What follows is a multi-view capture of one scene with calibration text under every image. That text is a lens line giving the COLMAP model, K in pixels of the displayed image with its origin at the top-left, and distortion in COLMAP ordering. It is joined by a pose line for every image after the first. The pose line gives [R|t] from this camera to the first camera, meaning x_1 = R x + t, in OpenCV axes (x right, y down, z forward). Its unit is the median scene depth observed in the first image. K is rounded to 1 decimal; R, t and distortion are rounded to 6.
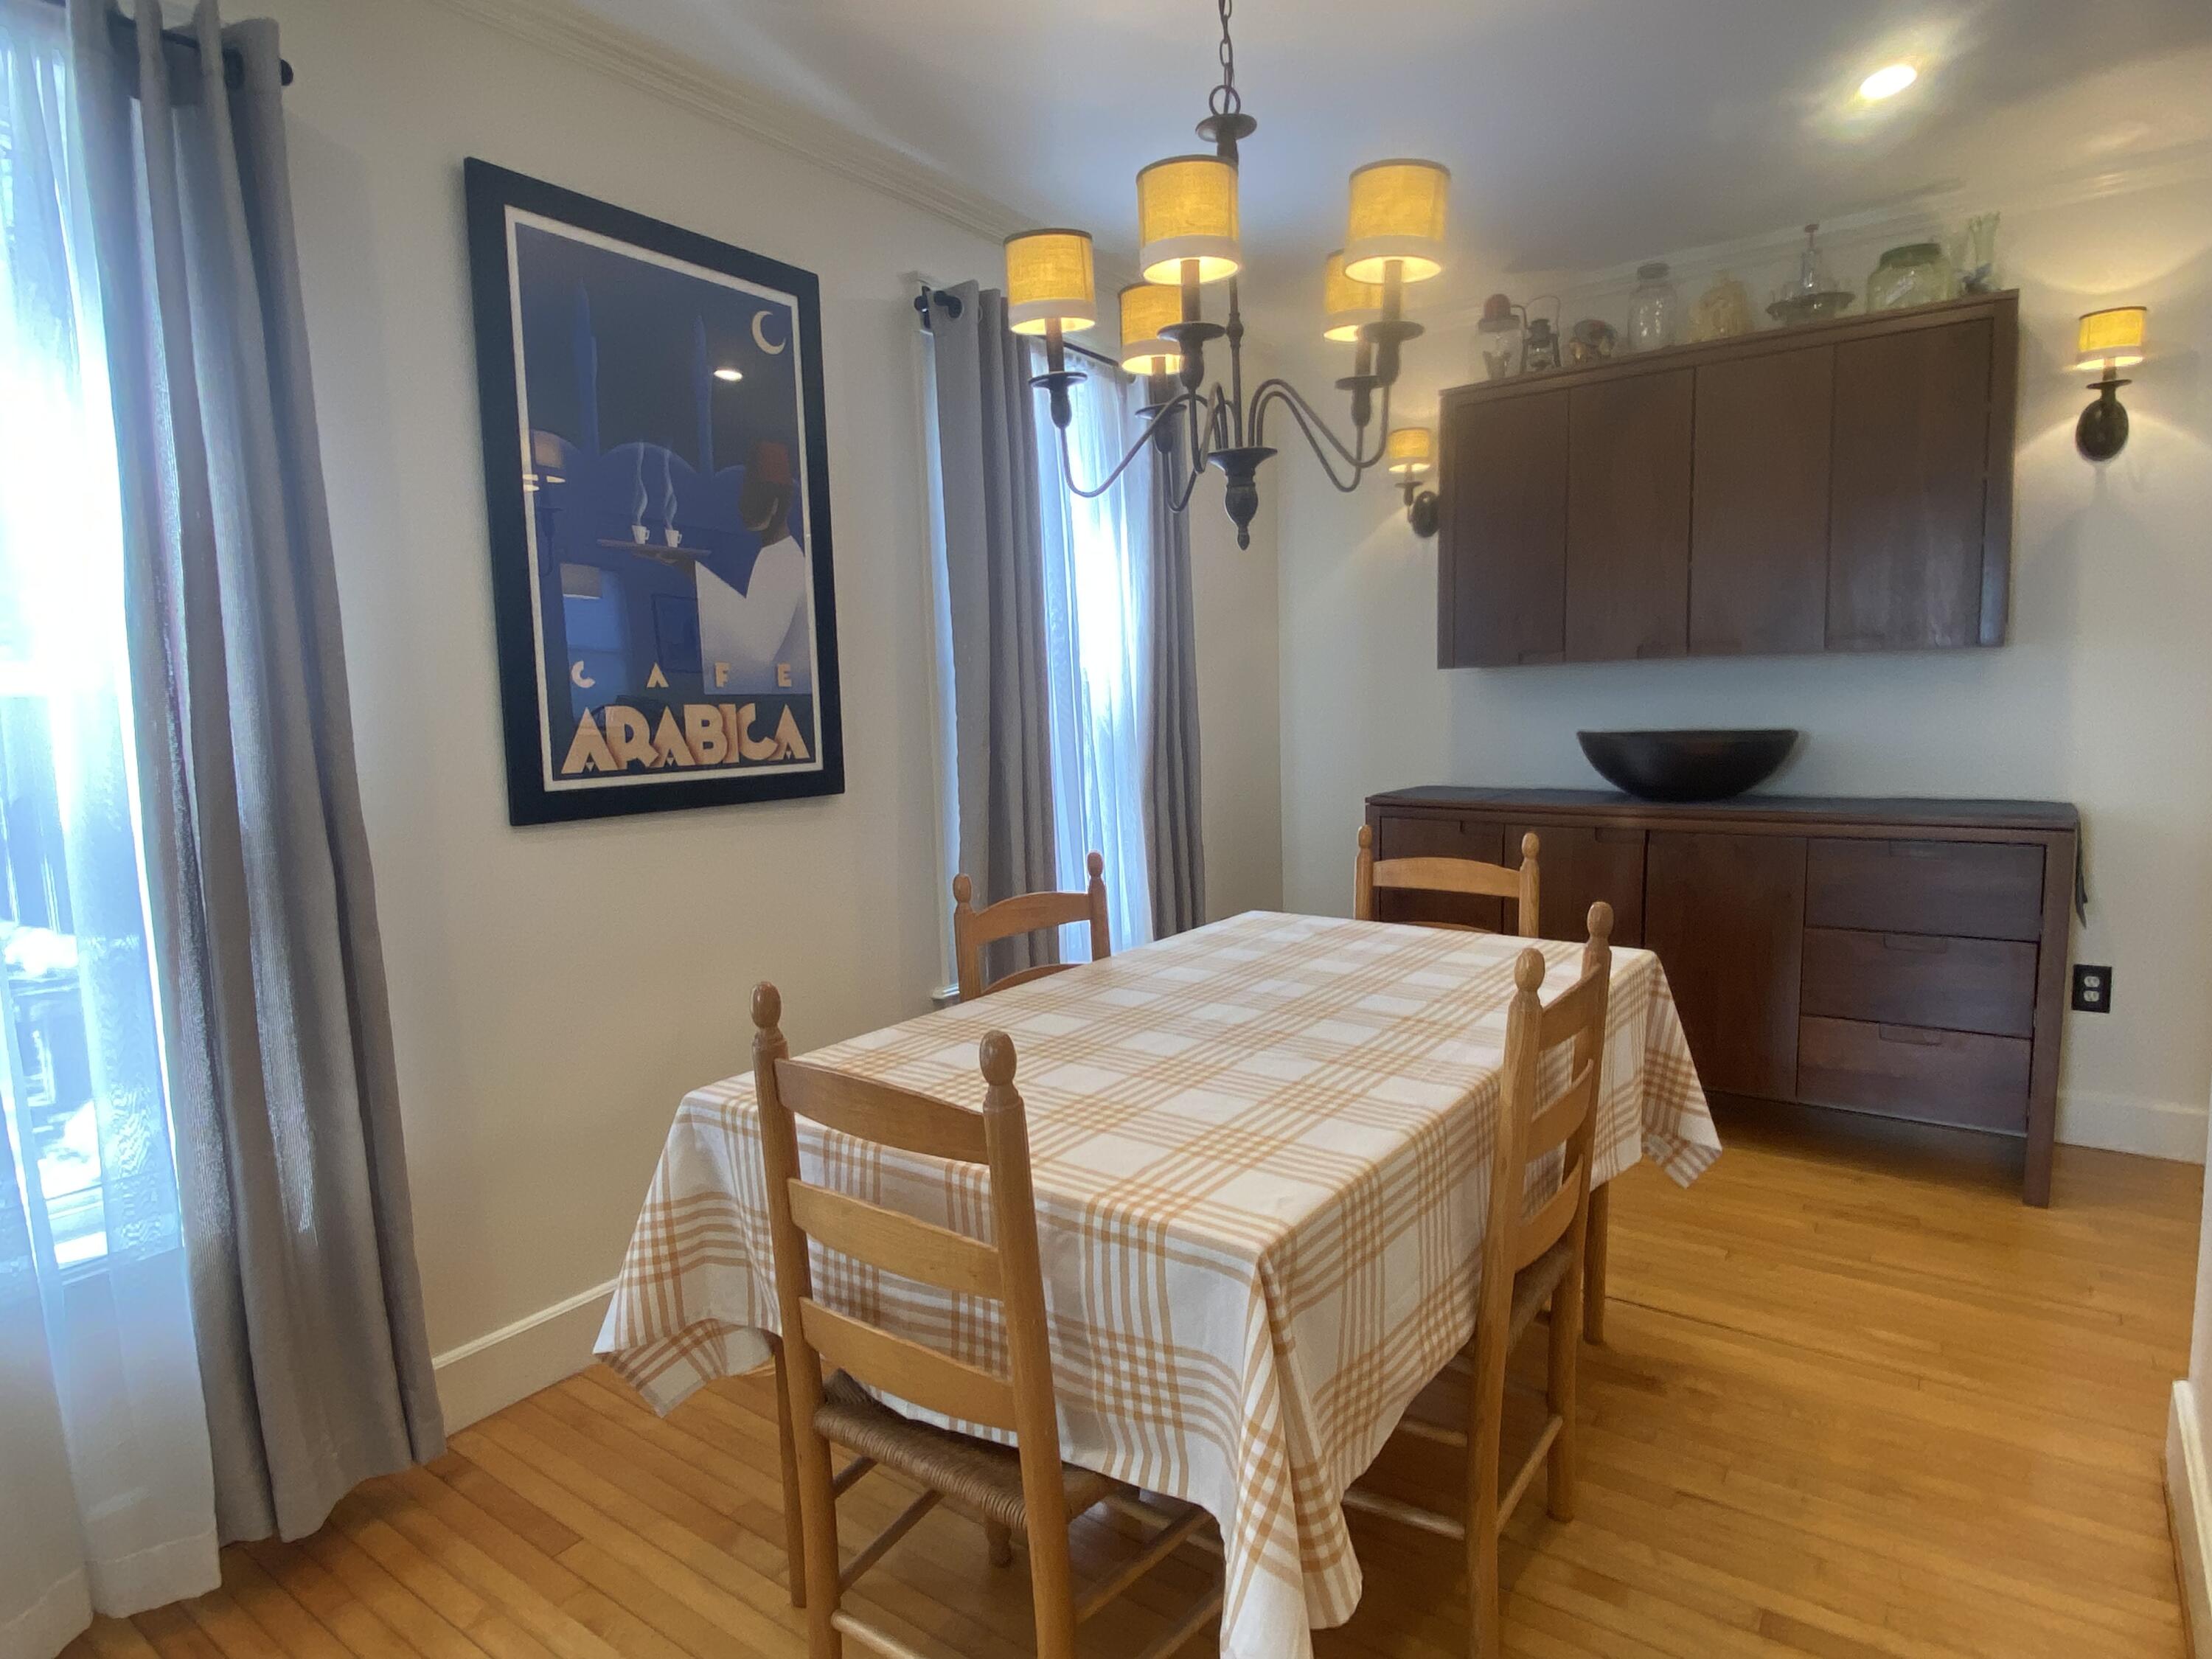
lens RADIAL K [[1235.7, 0, 1118.7], [0, 1235.7, 833.6], [0, 0, 1]] dist [0.004300, -0.016680]
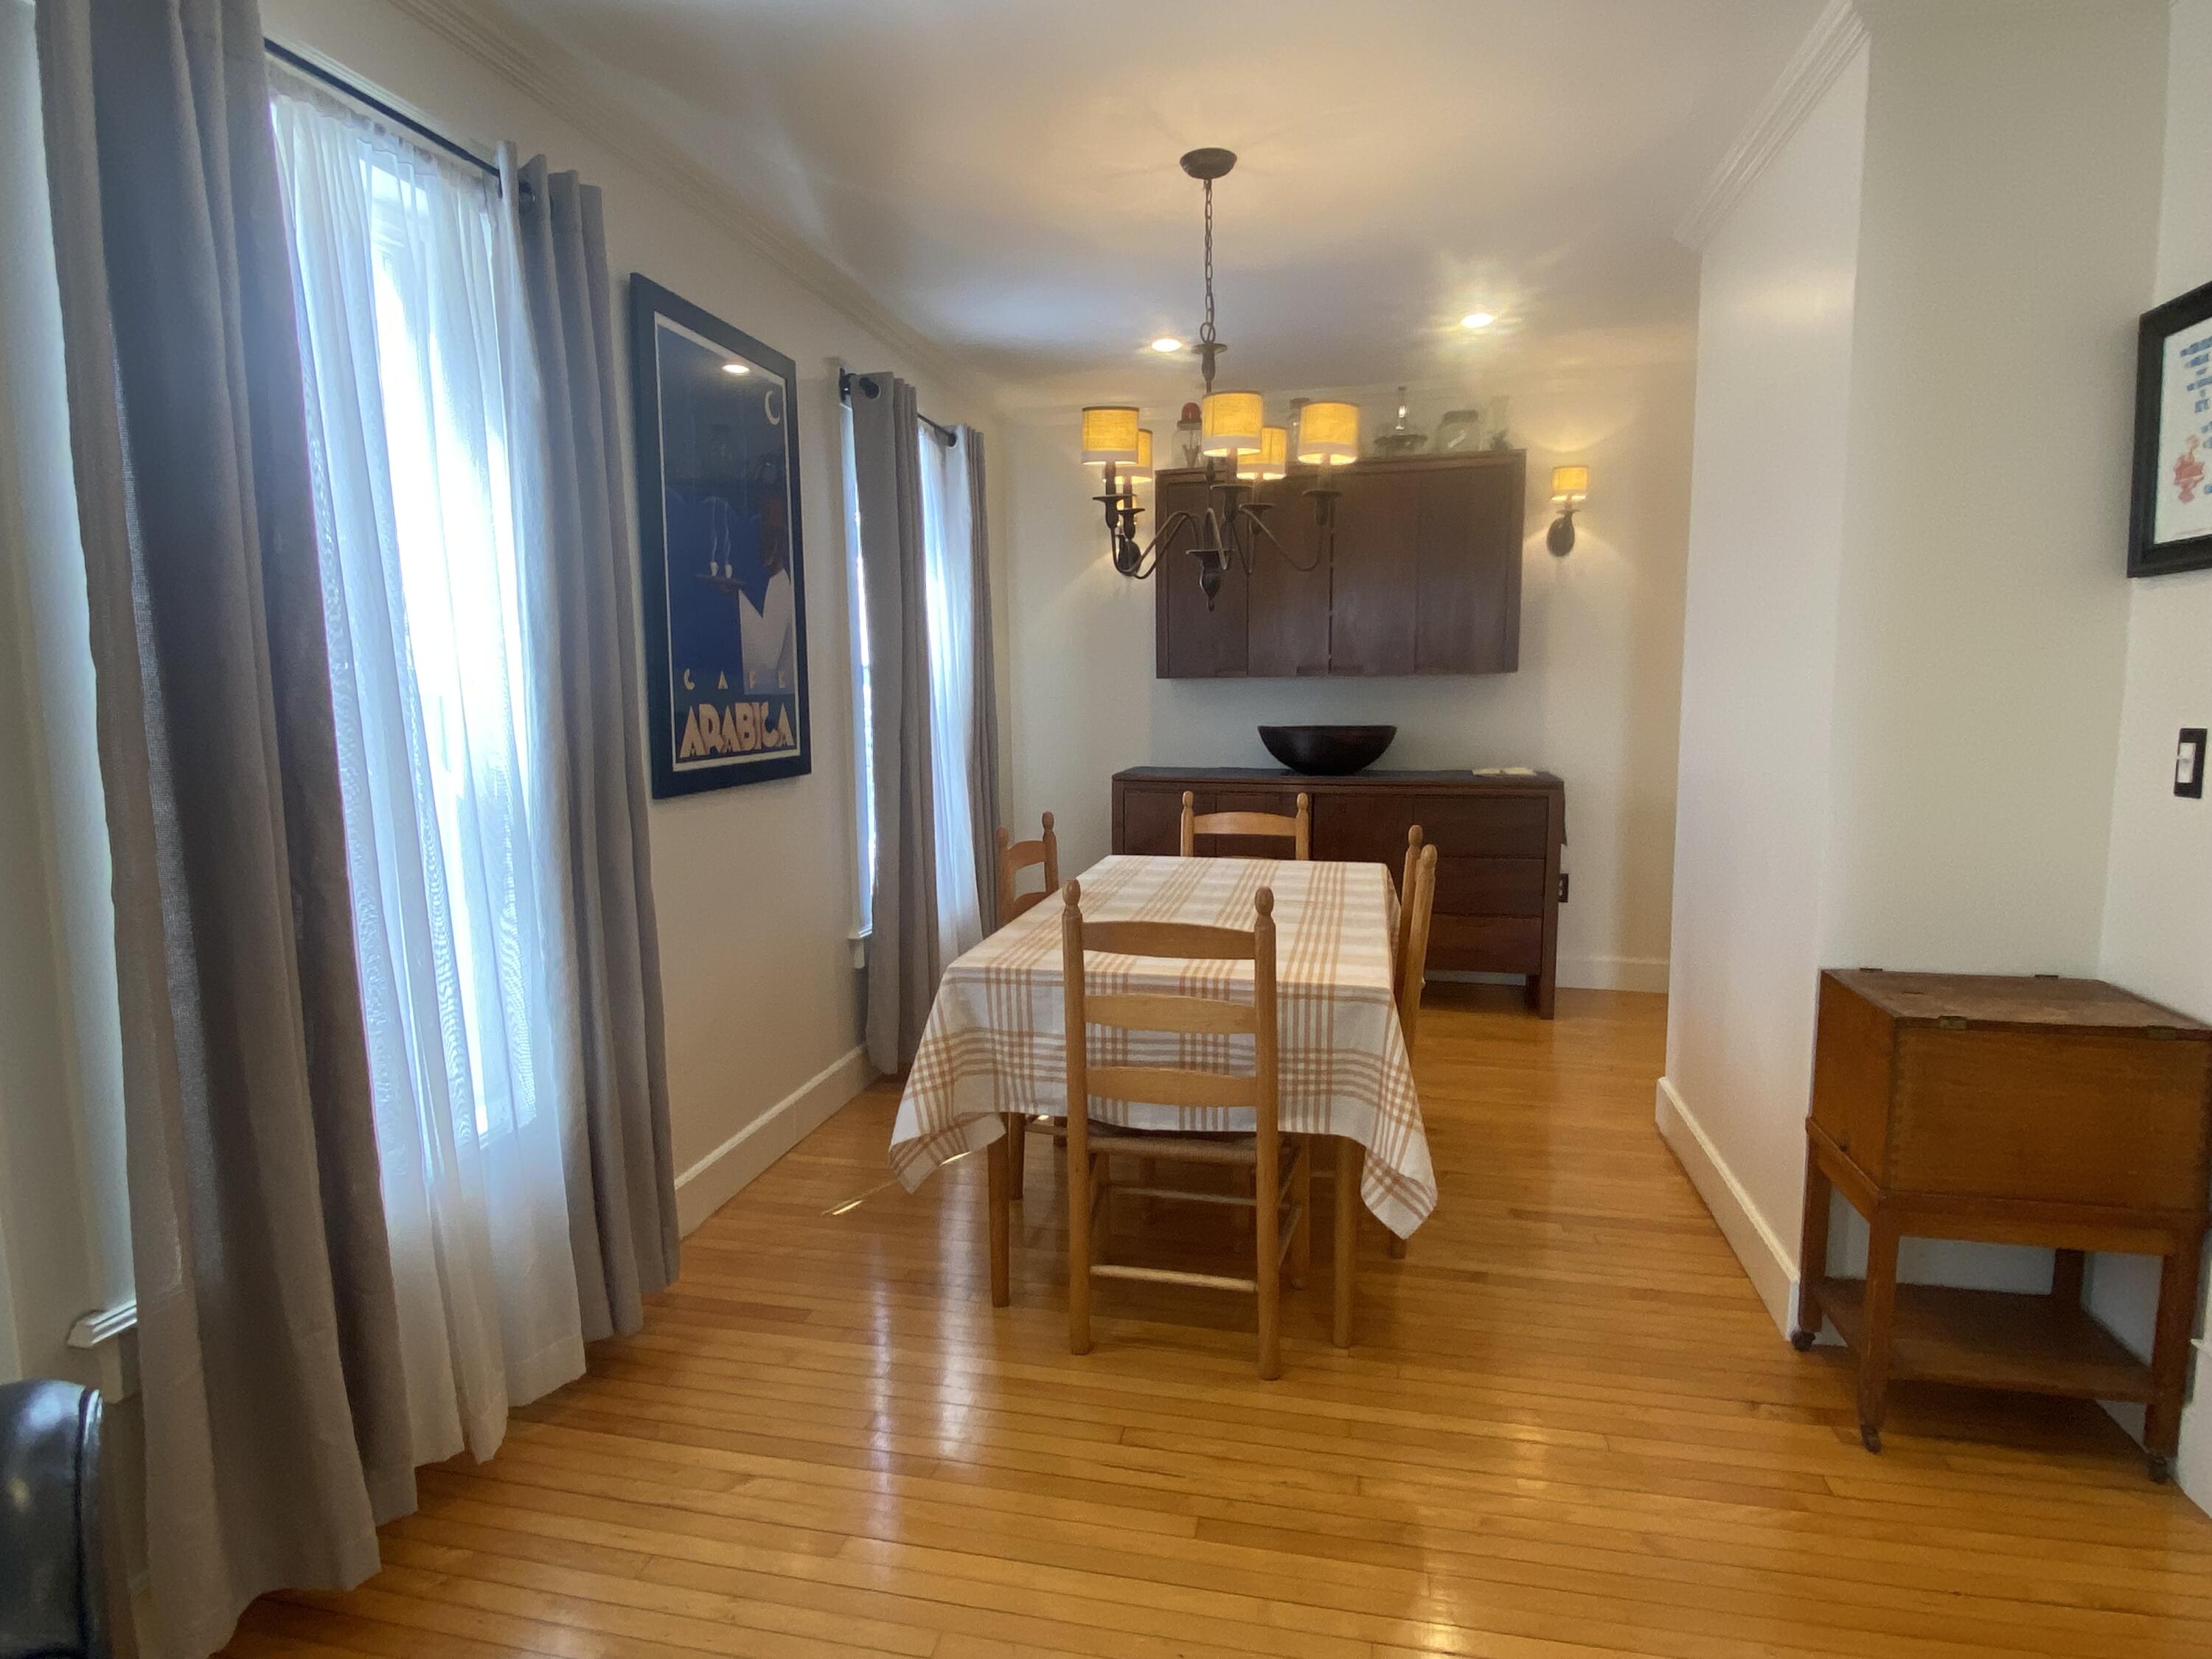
lens RADIAL K [[1235.7, 0, 1092.5], [0, 1235.7, 842.0], [0, 0, 1]] dist [0.004300, -0.016680]
pose [[0.918494, -0.032816, 0.394071, -0.514477], [0.026763, 0.999424, 0.020847, 0.020894], [-0.394529, -0.008601, 0.918843, -0.303806]]
